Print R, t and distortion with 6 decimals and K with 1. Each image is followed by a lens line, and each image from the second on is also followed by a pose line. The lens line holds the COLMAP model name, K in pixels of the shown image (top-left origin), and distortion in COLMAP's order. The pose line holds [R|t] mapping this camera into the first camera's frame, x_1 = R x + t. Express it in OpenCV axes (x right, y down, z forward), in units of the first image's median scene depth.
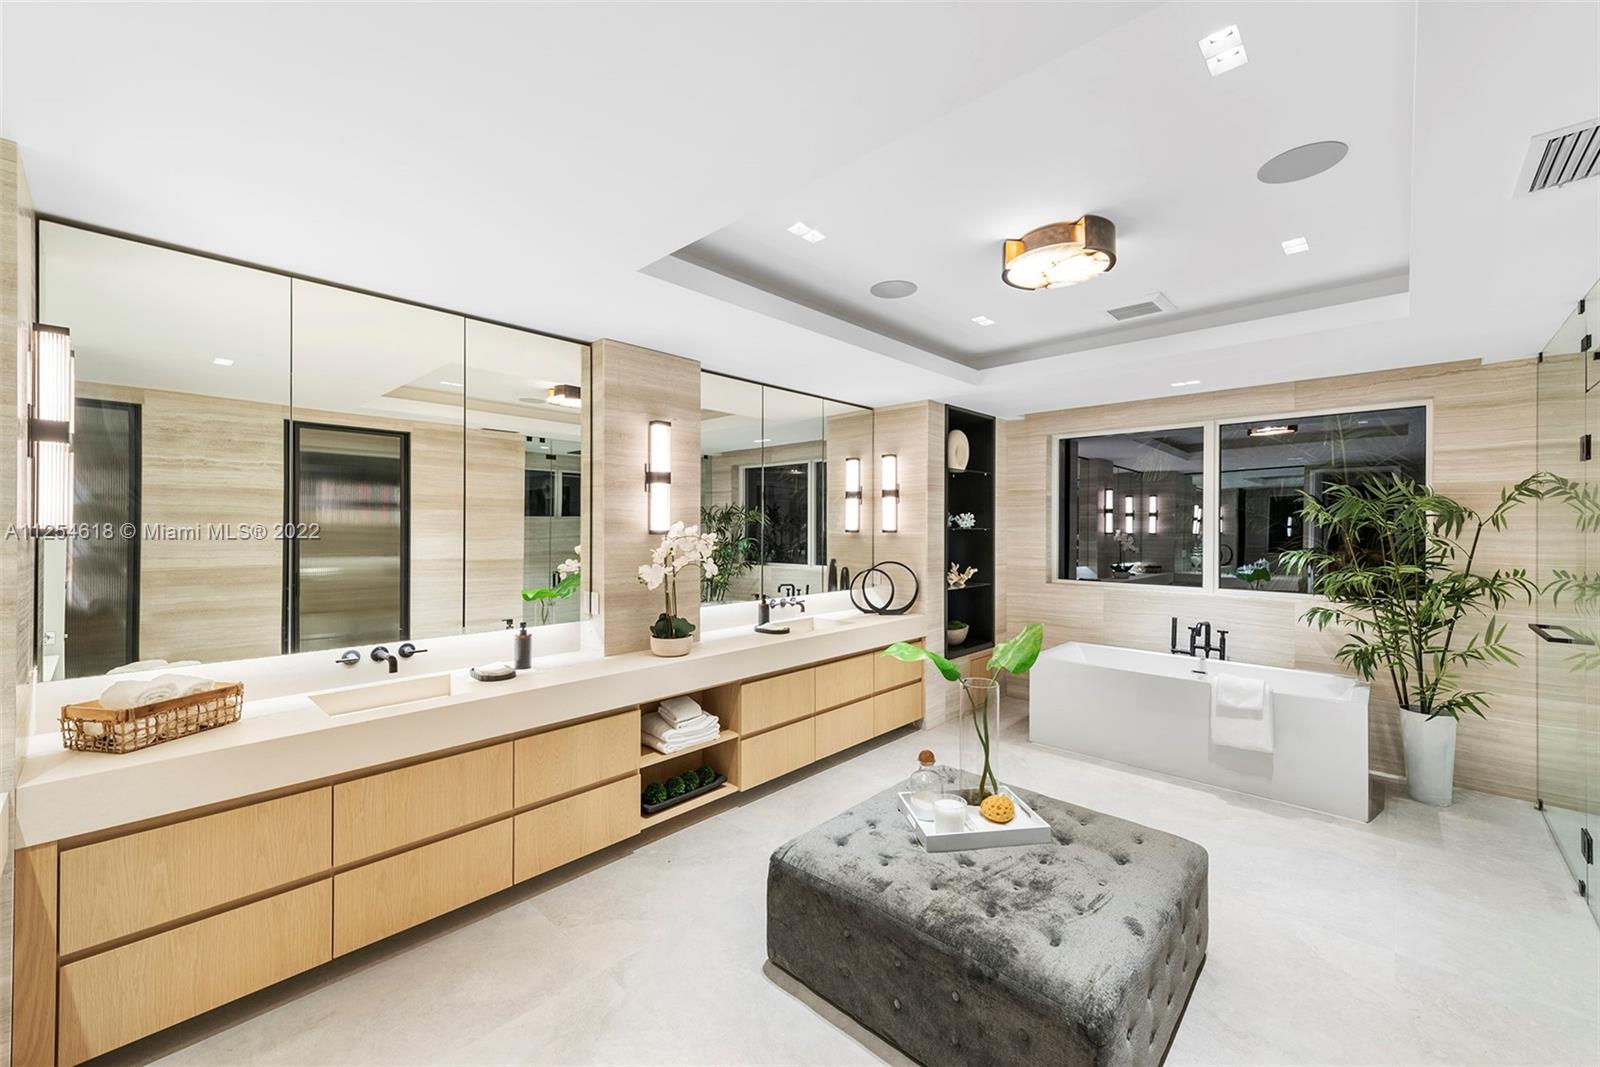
lens RADIAL K [[640.7, 0, 805.1], [0, 640.7, 531.3], [0, 0, 1]] dist [0.012975, -0.003028]
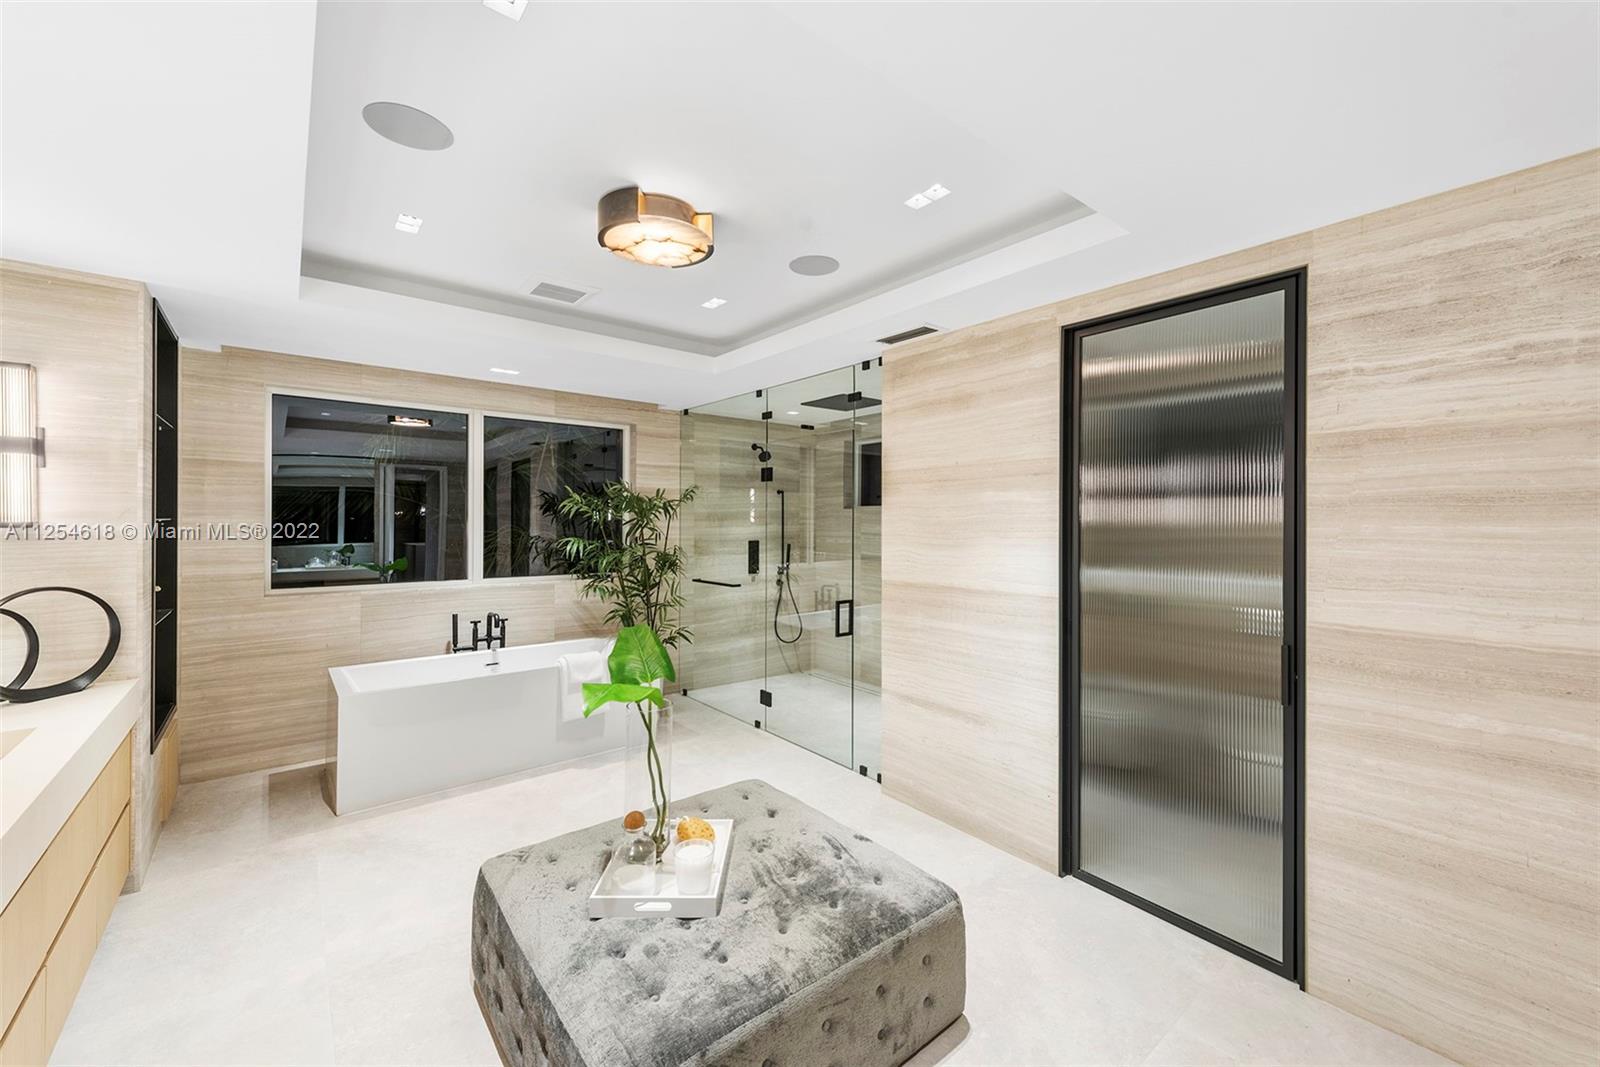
lens RADIAL K [[640.7, 0, 807.2], [0, 640.7, 521.6], [0, 0, 1]] dist [0.012975, -0.003028]
pose [[0.120751, -0.003613, 0.992676, -0.306102], [0.002279, 0.999992, 0.003362, -0.002450], [-0.992680, 0.001857, 0.120758, 0.396455]]
